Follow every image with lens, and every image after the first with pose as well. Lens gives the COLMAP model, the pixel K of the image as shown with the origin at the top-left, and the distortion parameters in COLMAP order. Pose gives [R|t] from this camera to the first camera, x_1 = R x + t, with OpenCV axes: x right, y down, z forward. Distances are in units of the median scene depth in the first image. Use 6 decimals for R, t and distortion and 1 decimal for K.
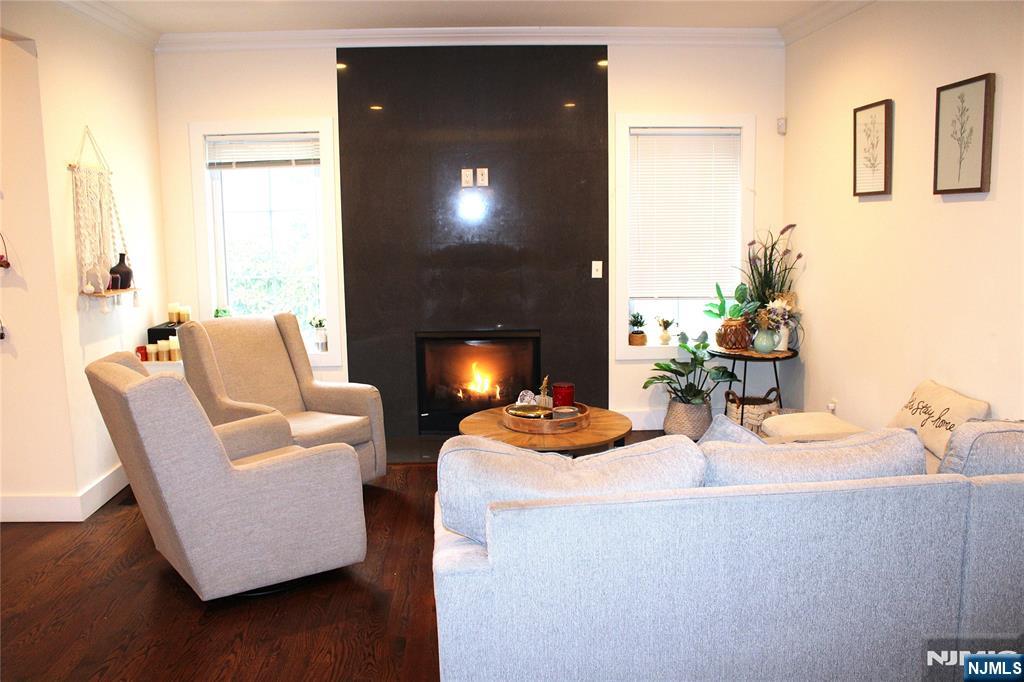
lens RADIAL K [[842.2, 0, 508.7], [0, 842.2, 347.4], [0, 0, 1]] dist [-0.093389, 0.056465]
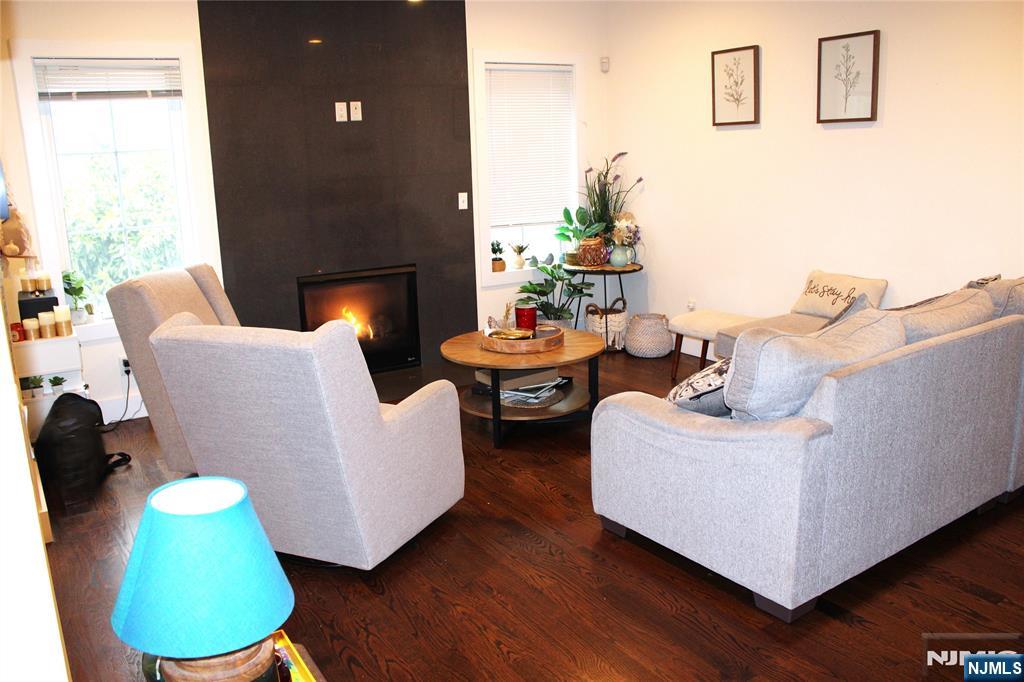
lens RADIAL K [[842.2, 0, 511.8], [0, 842.2, 336.9], [0, 0, 1]] dist [-0.093389, 0.056465]
pose [[0.871905, -0.123106, 0.473949, -0.362434], [0.096211, 0.992085, 0.080694, -0.005140], [-0.480131, -0.024758, 0.876847, 0.066304]]
